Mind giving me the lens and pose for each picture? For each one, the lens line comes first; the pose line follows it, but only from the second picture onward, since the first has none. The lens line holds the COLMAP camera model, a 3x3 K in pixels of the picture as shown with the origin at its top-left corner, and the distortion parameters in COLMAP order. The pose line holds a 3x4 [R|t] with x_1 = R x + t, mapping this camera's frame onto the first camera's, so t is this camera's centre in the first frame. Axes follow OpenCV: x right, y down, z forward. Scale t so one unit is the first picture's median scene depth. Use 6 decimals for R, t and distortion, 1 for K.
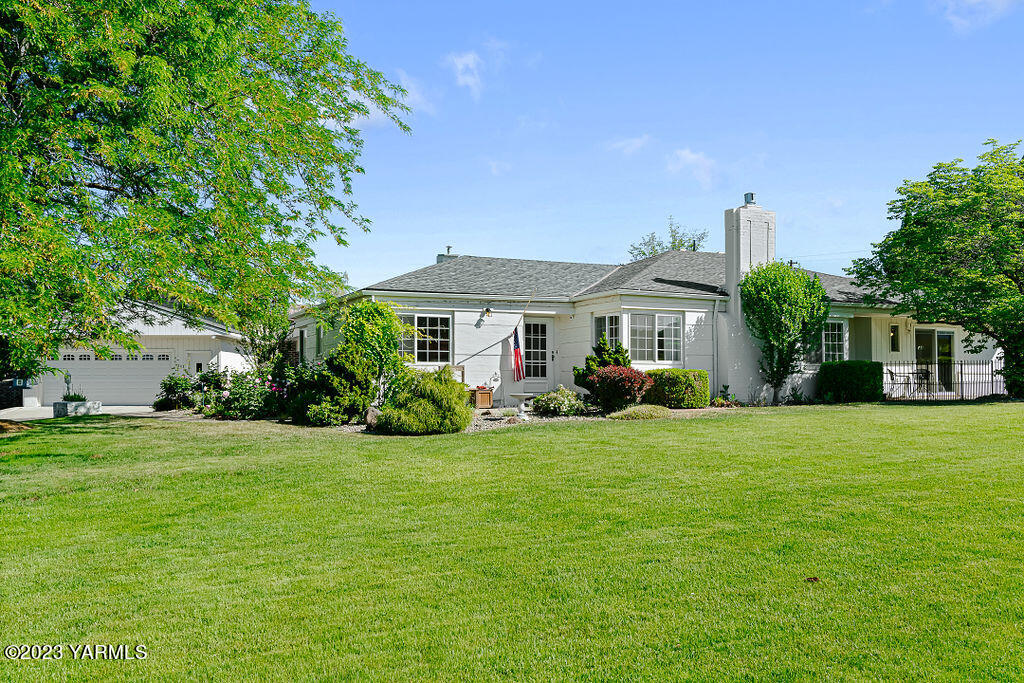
lens RADIAL K [[863.4, 0, 512.0], [0, 863.4, 341.5], [0, 0, 1]] dist [0.001129, 0.000495]
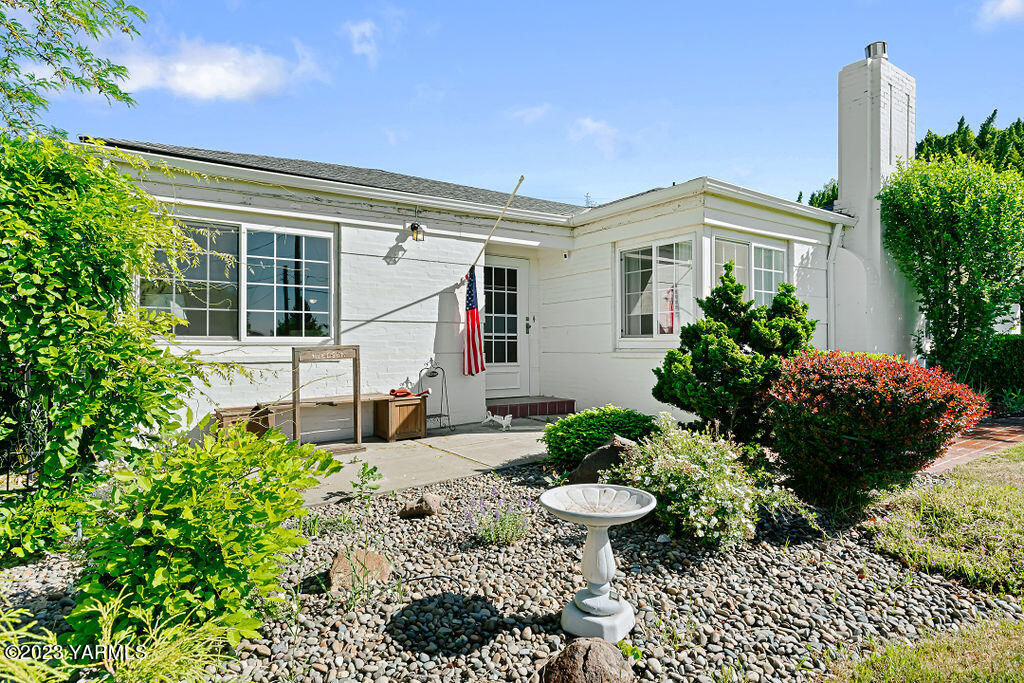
lens RADIAL K [[554.3, 0, 512.0], [0, 554.3, 341.5], [0, 0, 1]] dist [0.001082, -0.000201]
pose [[0.978033, -0.001519, 0.208445, -0.037645], [-0.009665, 0.998567, 0.052626, 0.008918], [-0.208226, -0.053485, 0.976617, 0.659071]]
